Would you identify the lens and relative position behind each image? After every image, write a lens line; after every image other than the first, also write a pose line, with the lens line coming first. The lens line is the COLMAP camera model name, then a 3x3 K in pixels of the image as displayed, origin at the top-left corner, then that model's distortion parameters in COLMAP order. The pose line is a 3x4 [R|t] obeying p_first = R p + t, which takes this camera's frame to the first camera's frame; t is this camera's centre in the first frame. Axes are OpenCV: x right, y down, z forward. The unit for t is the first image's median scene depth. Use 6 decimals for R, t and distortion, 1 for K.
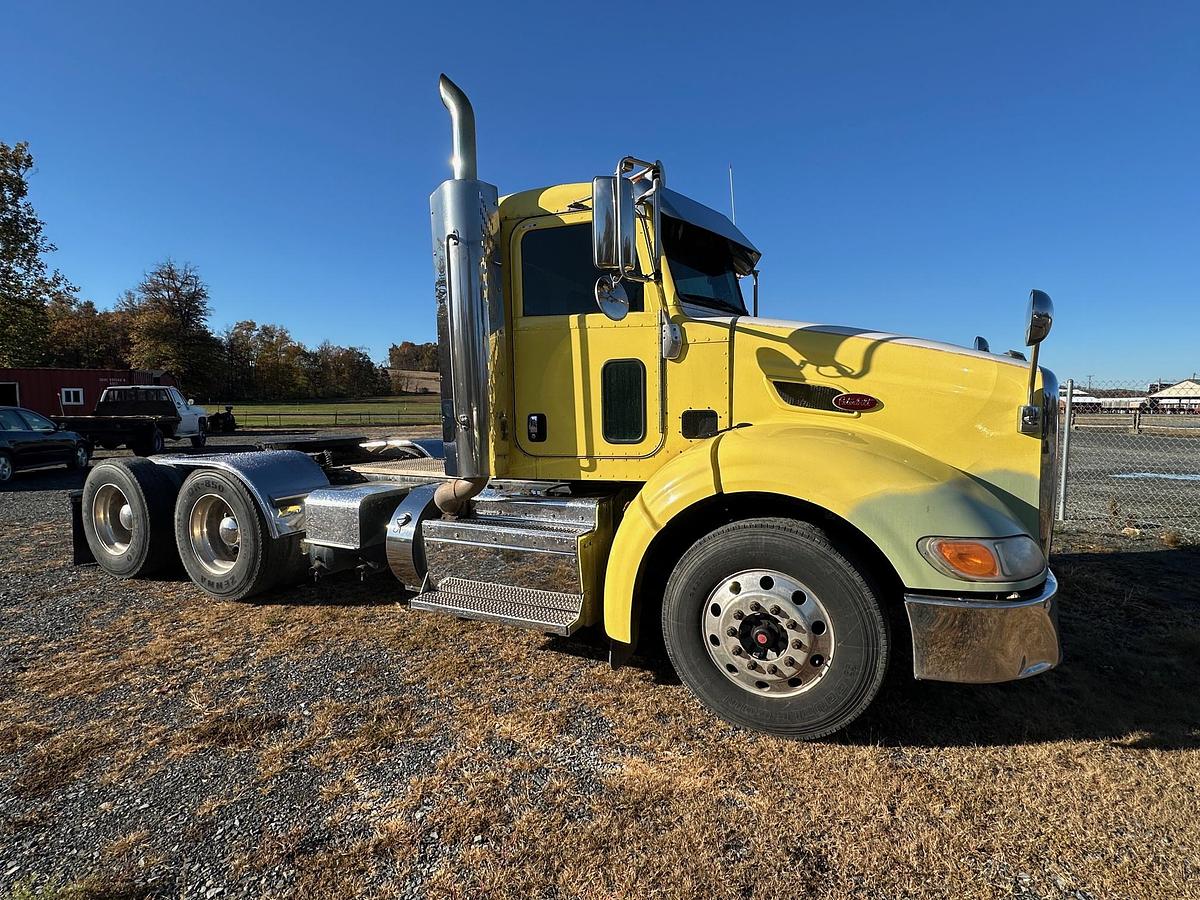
lens RADIAL K [[606.8, 0, 598.1], [0, 606.8, 448.9], [0, 0, 1]] dist [0.000019, -0.000626]
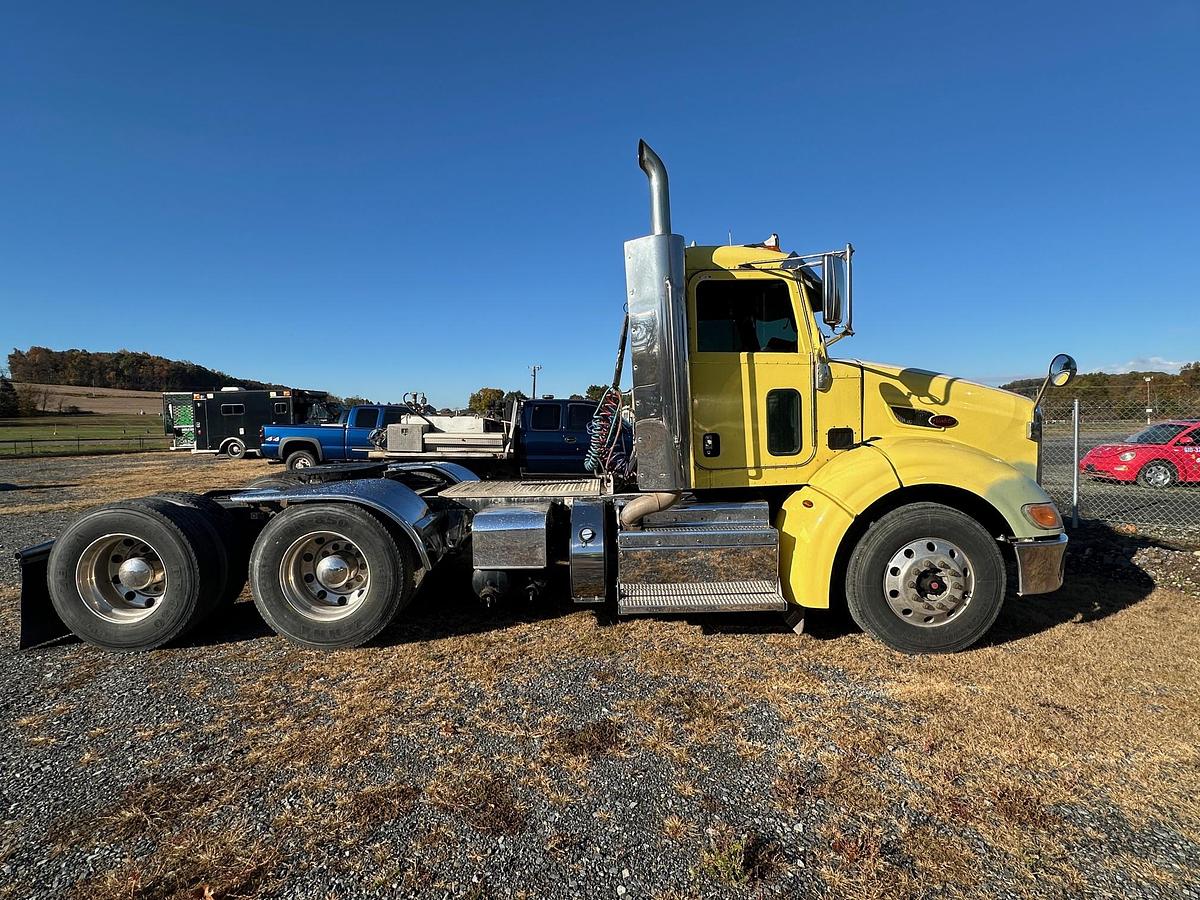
lens RADIAL K [[606.8, 0, 600.4], [0, 606.8, 447.6], [0, 0, 1]] dist [0.000019, -0.000626]
pose [[0.902070, -0.029454, 0.430583, -0.904031], [0.043278, 0.998813, -0.022343, -0.014503], [-0.429414, 0.038790, 0.902274, 0.023486]]
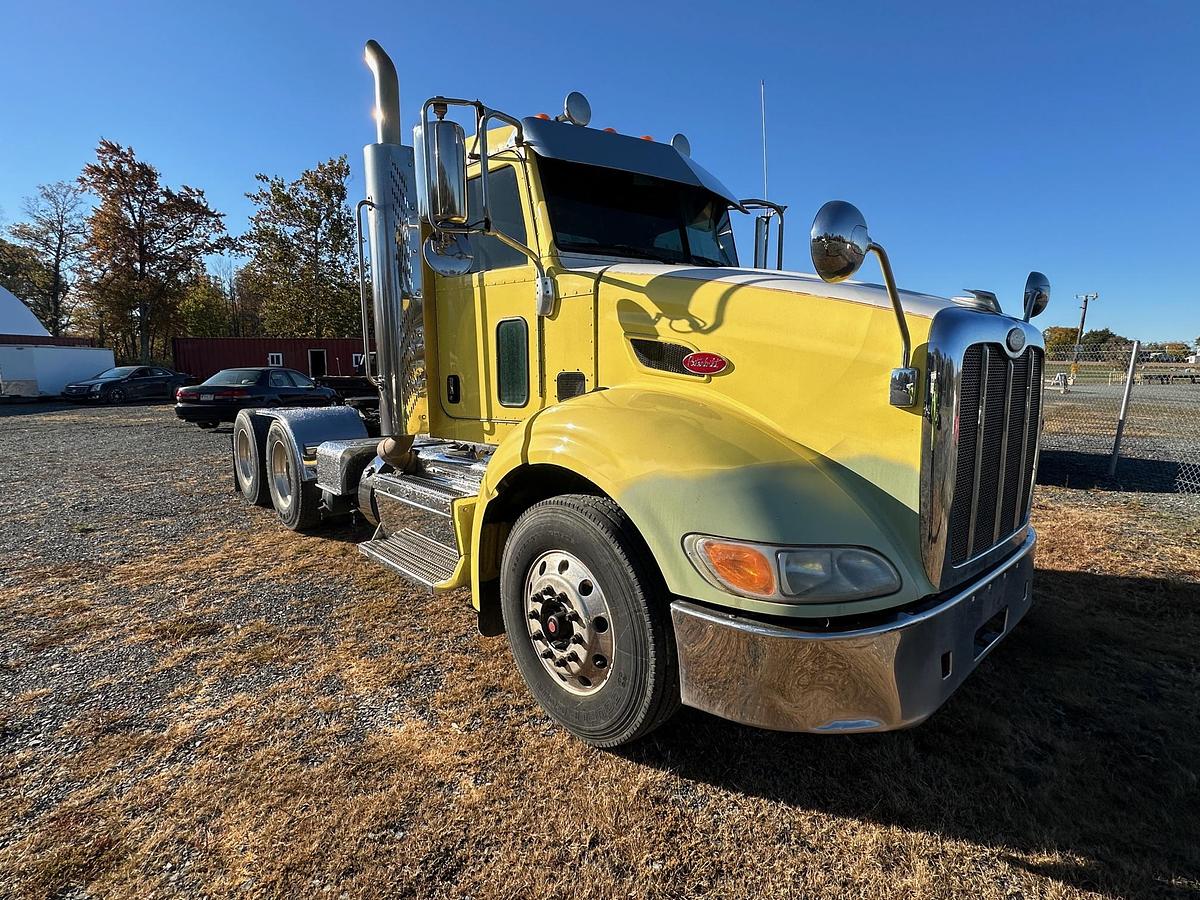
lens RADIAL K [[606.8, 0, 598.7], [0, 606.8, 452.0], [0, 0, 1]] dist [0.000019, -0.000626]
pose [[0.925320, 0.055067, -0.375168, 0.563028], [-0.031002, 0.997073, 0.069887, -0.010055], [0.377919, -0.053037, 0.924319, 0.175404]]
